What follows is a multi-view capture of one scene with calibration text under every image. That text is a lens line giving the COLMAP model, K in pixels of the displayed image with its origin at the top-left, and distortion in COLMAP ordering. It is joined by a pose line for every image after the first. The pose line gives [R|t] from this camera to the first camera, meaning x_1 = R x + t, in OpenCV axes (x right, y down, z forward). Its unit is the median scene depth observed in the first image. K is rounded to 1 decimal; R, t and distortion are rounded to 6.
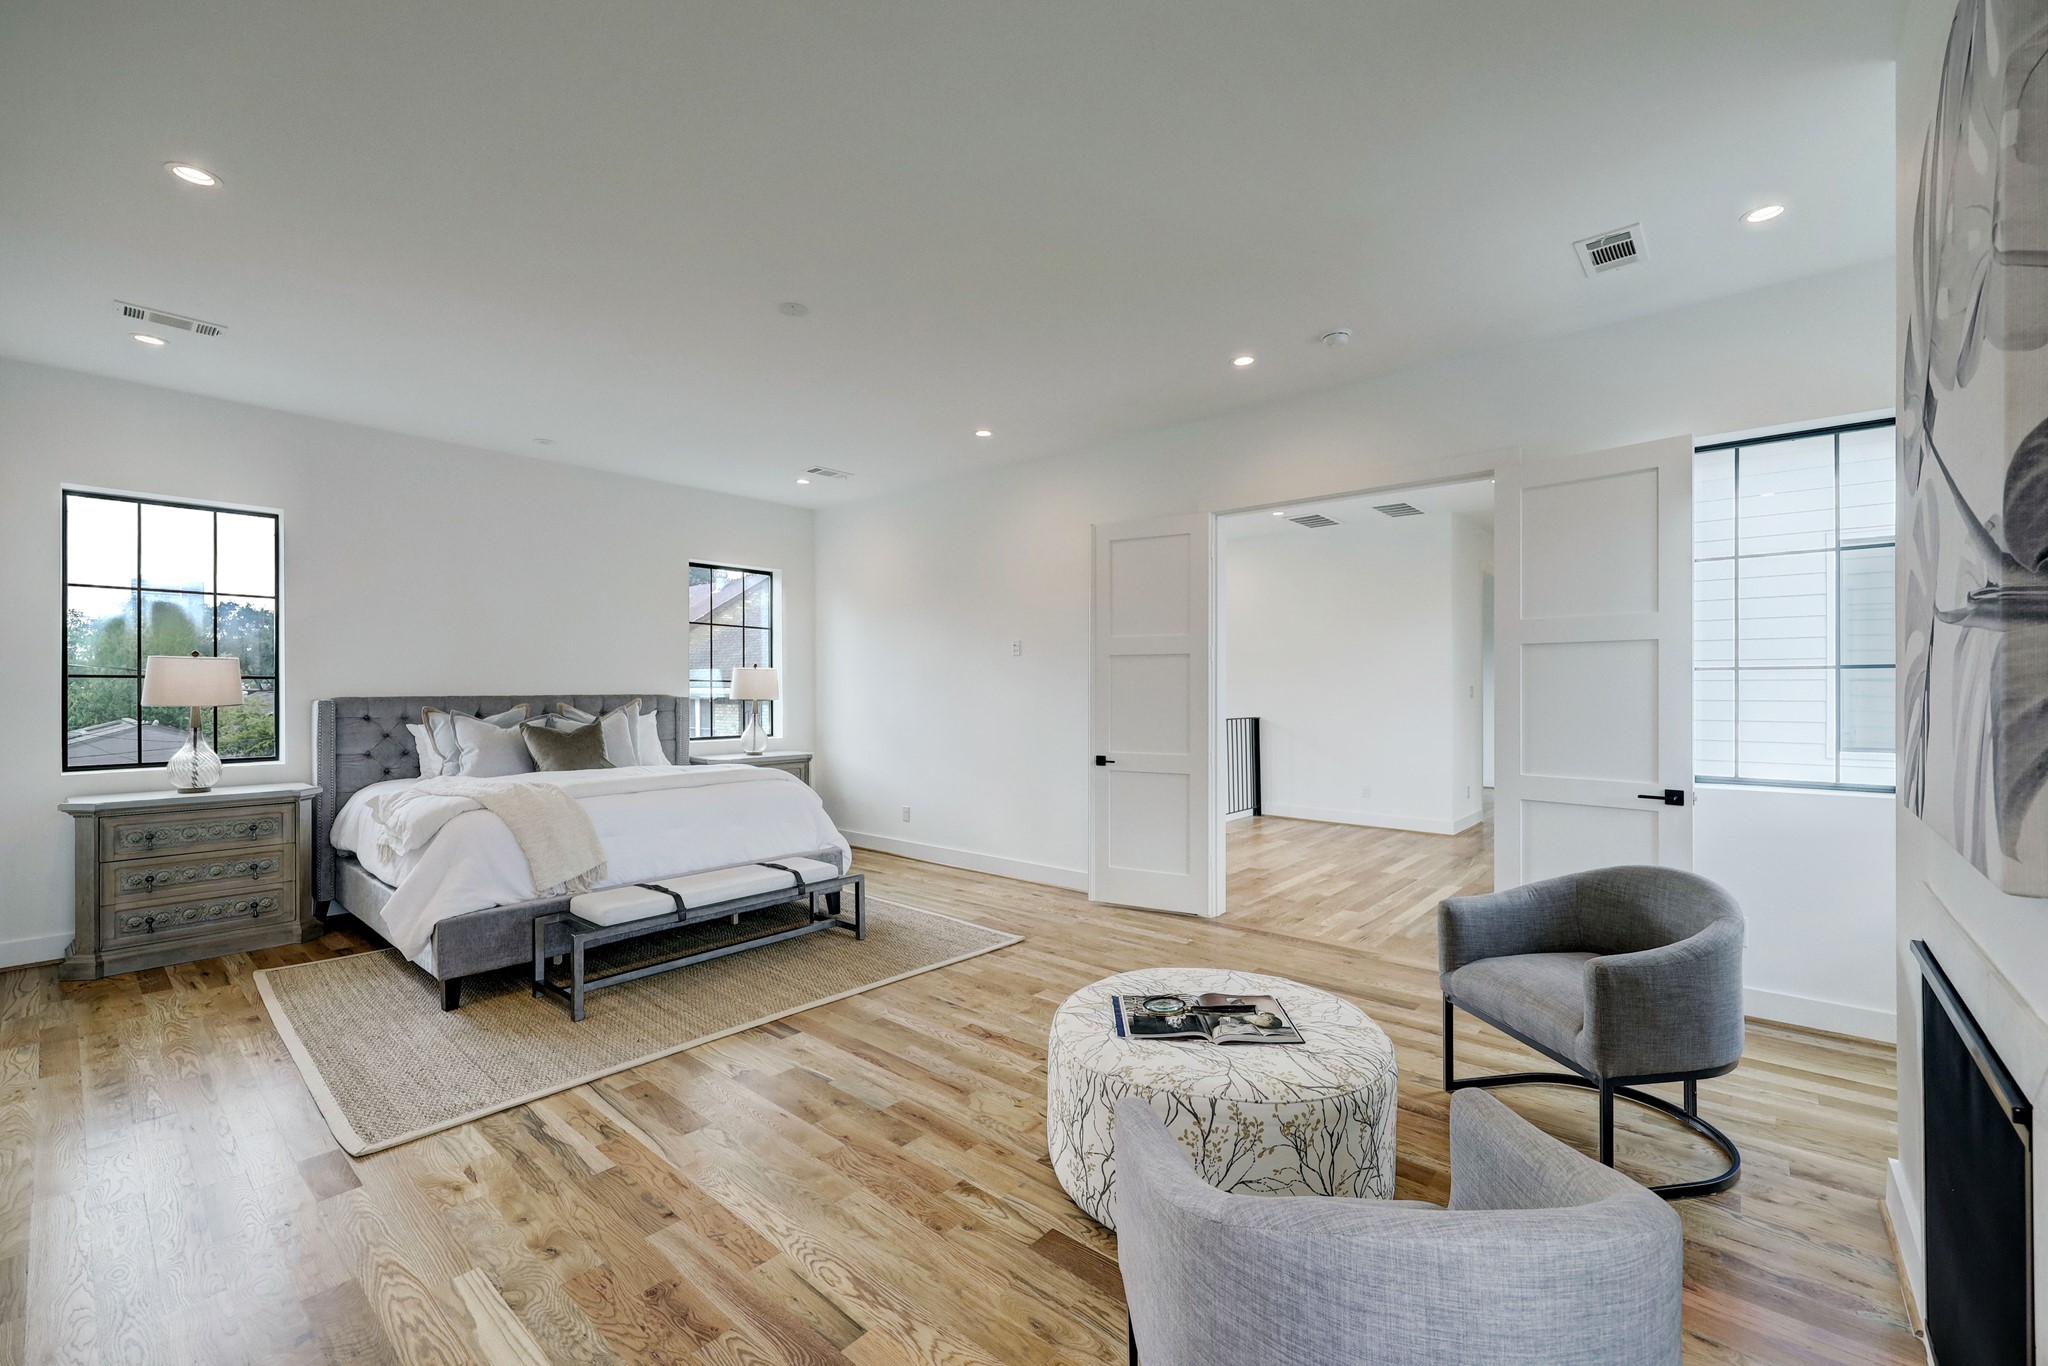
lens RADIAL K [[851.0, 0, 1033.0], [0, 851.0, 683.8], [0, 0, 1]] dist [-0.000510, -0.000149]
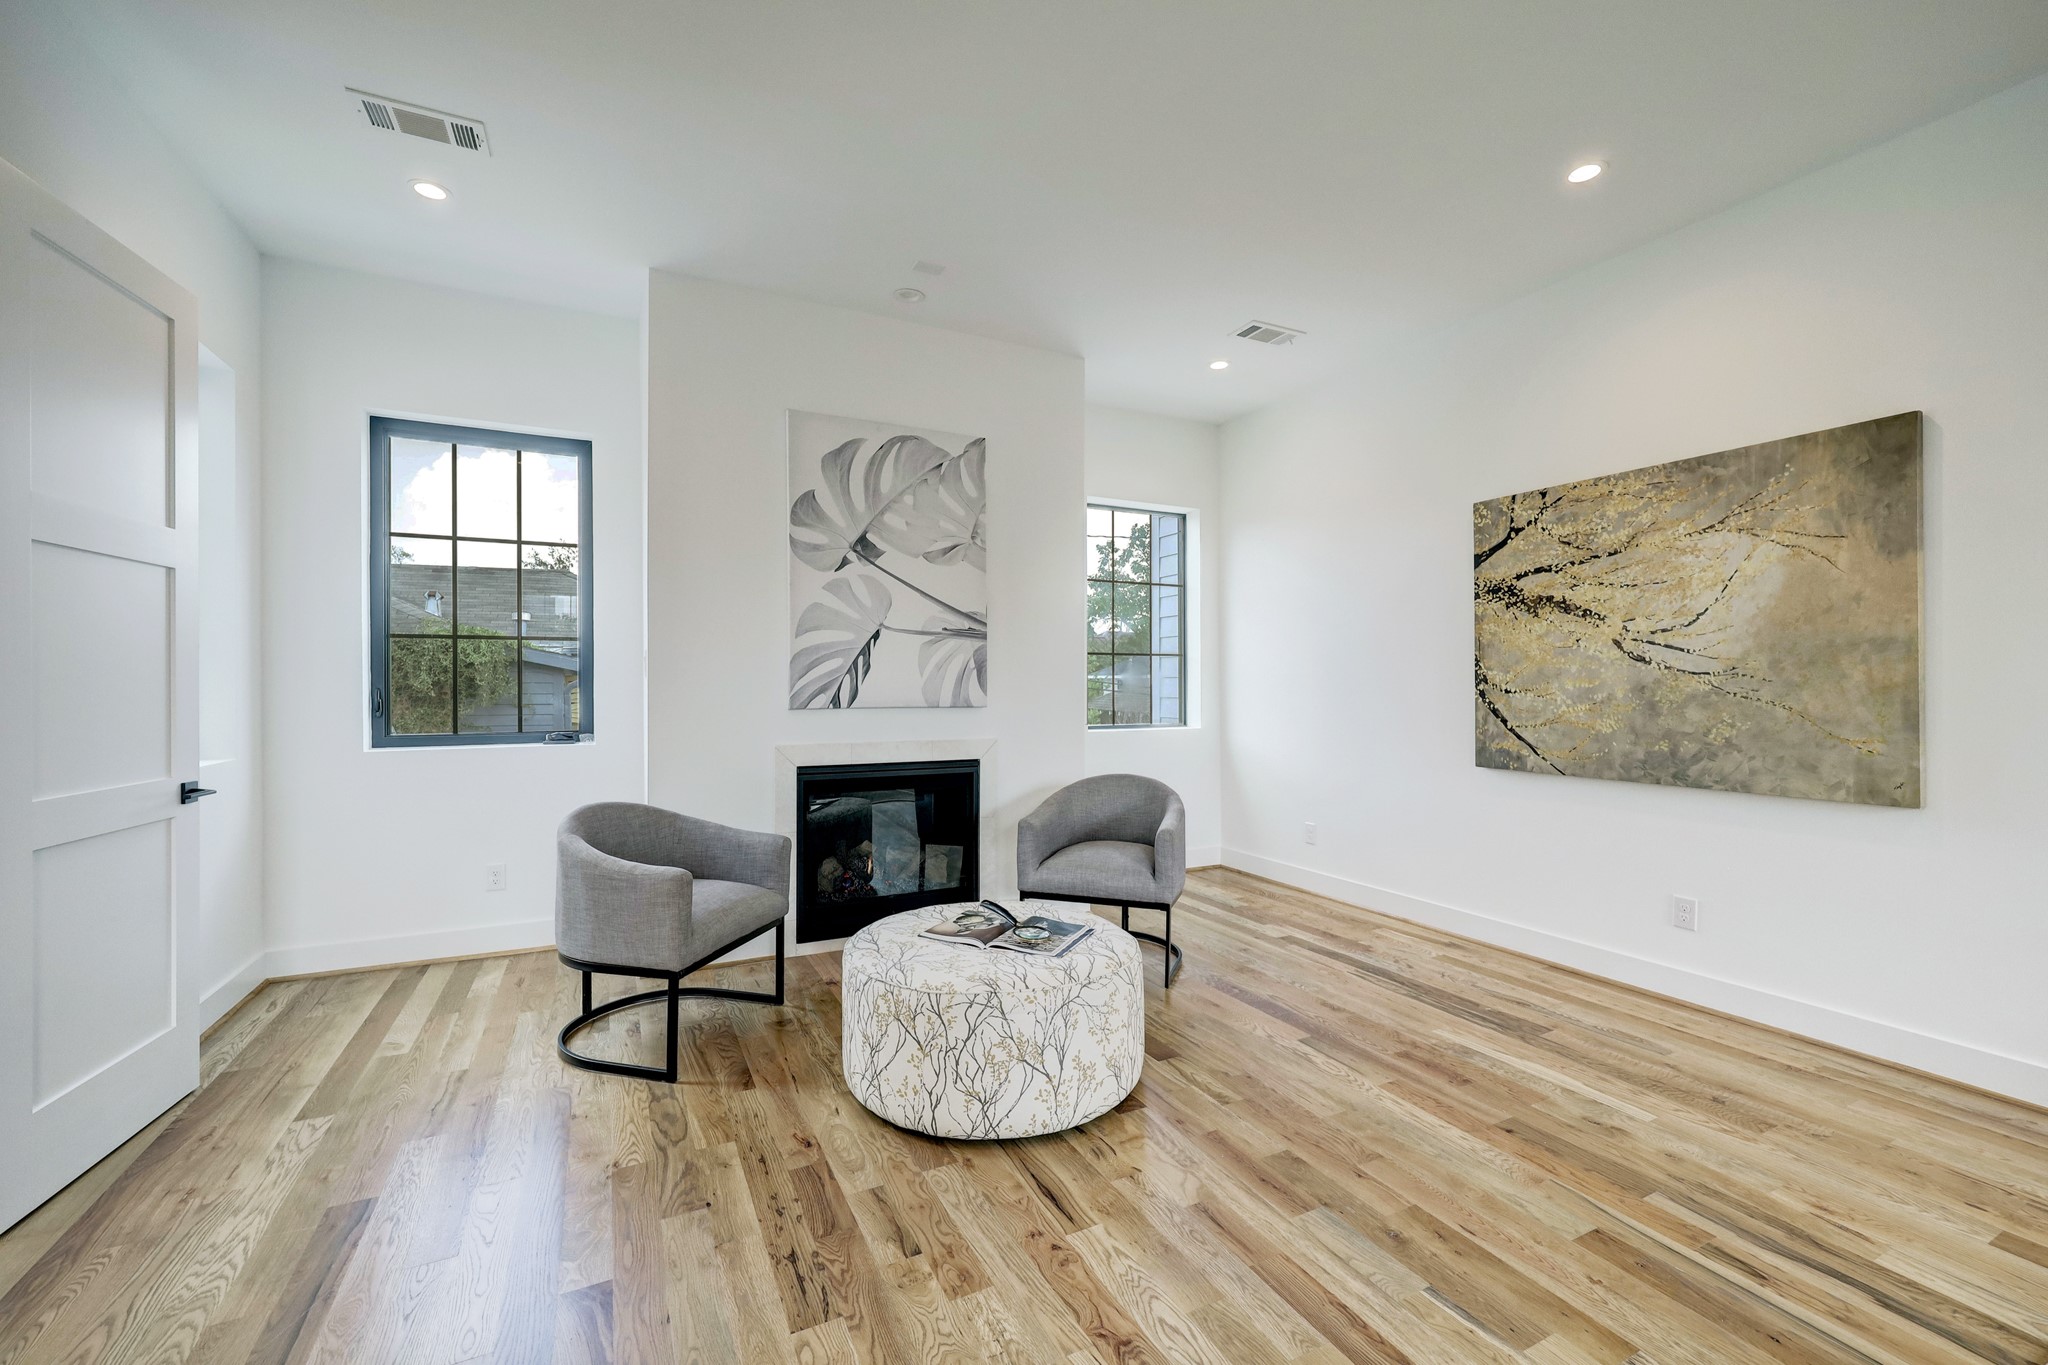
lens RADIAL K [[851.0, 0, 1033.0], [0, 851.0, 683.3], [0, 0, 1]] dist [-0.000510, -0.000149]
pose [[-0.925704, 0.006787, 0.378187, -0.255646], [0.004585, 0.999967, -0.006723, 0.066333], [-0.378220, -0.004489, -0.925705, 1.987457]]
